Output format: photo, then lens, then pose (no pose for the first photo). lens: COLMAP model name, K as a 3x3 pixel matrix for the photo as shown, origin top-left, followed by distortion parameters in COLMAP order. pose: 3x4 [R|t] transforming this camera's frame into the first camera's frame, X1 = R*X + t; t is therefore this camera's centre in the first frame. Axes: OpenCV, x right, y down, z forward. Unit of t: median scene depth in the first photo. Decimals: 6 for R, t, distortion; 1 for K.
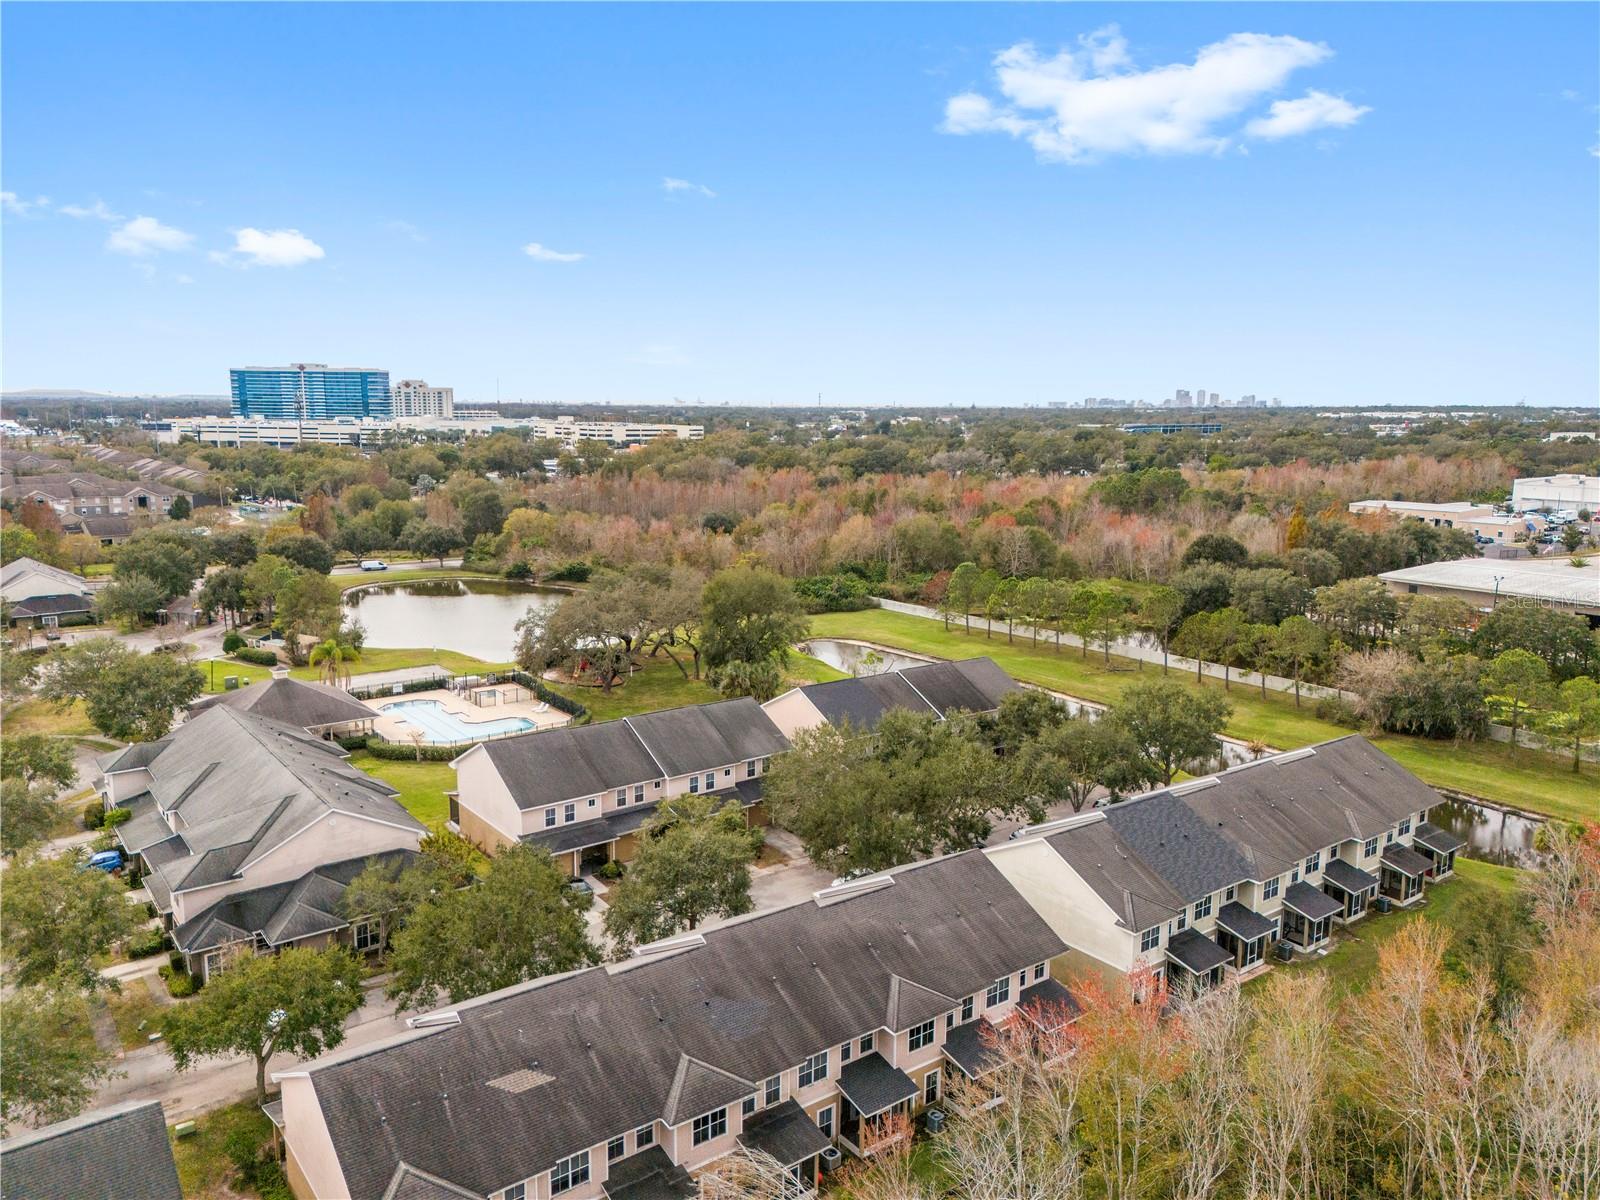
lens RADIAL K [[1177.2, 0, 799.7], [0, 1177.2, 599.3], [0, 0, 1]] dist [0.022778, -0.014063]
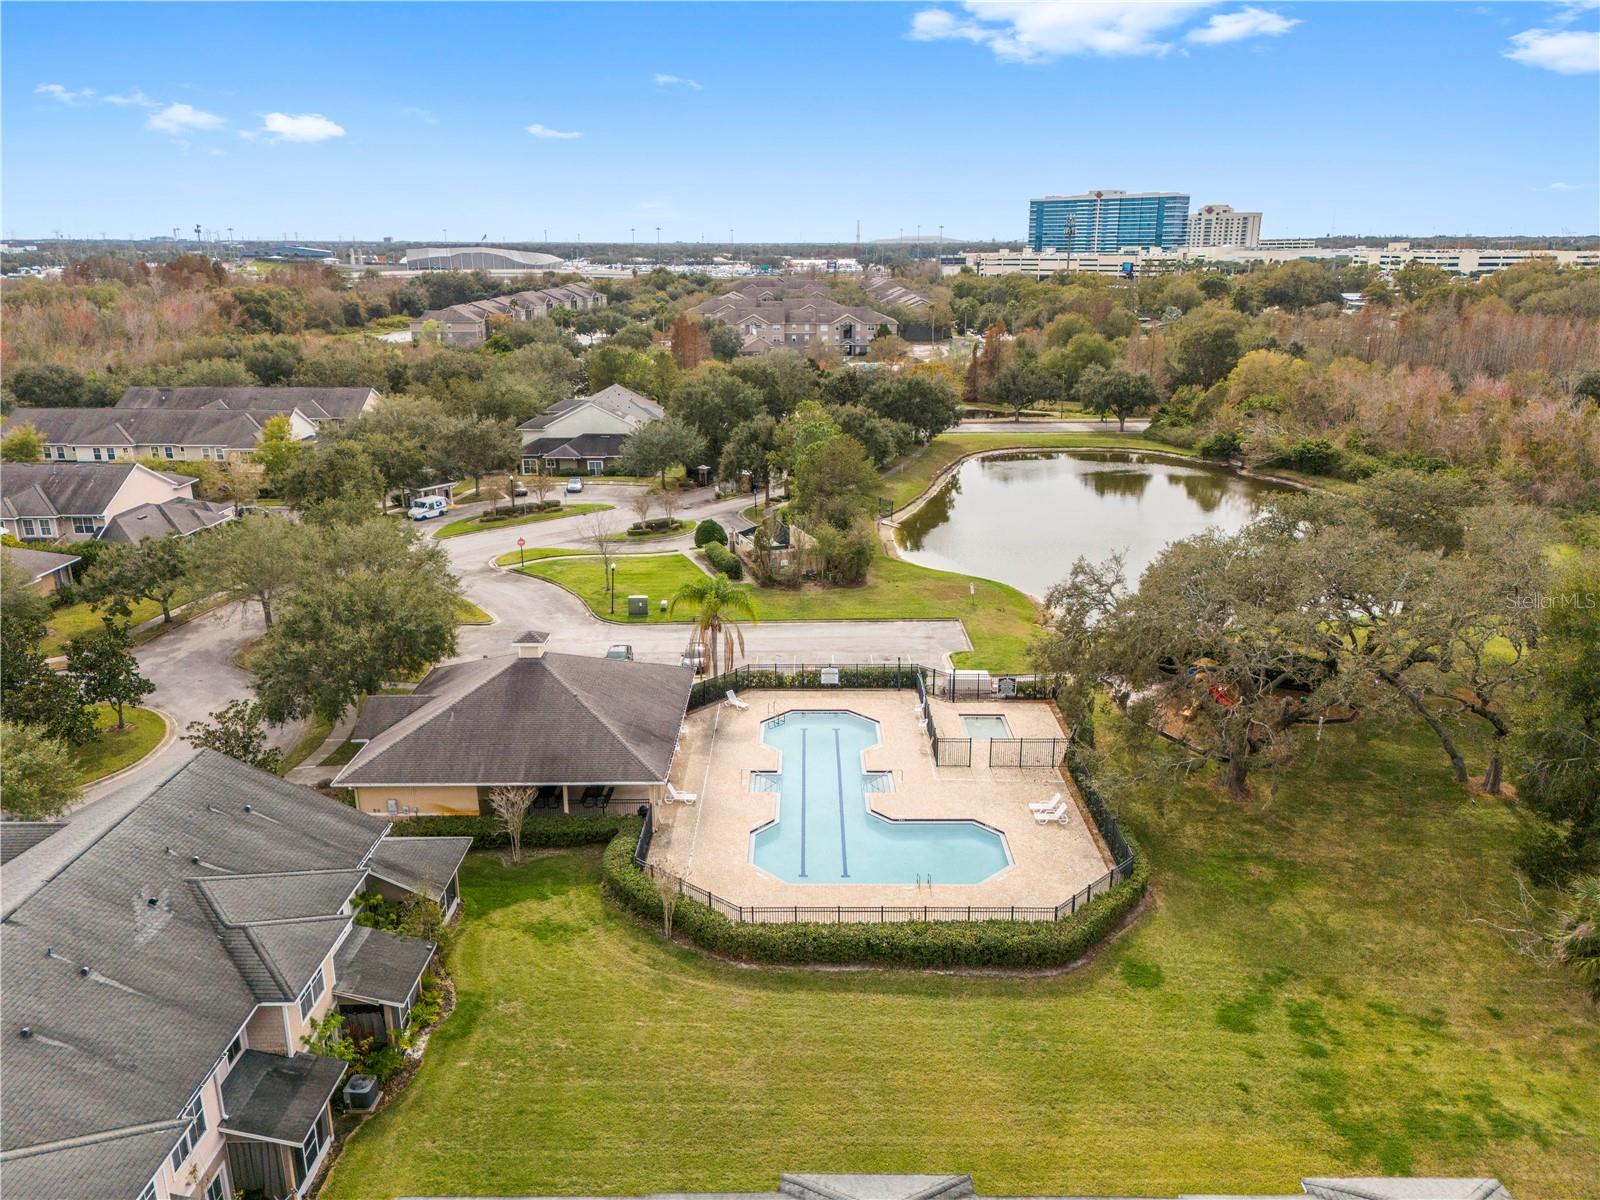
lens RADIAL K [[1177.2, 0, 793.9], [0, 1177.2, 598.9], [0, 0, 1]] dist [0.022778, -0.014063]
pose [[0.790845, 0.161610, -0.590293, -0.024875], [-0.085250, 0.984192, 0.155238, -0.018742], [0.606050, -0.072446, 0.792121, 0.283574]]
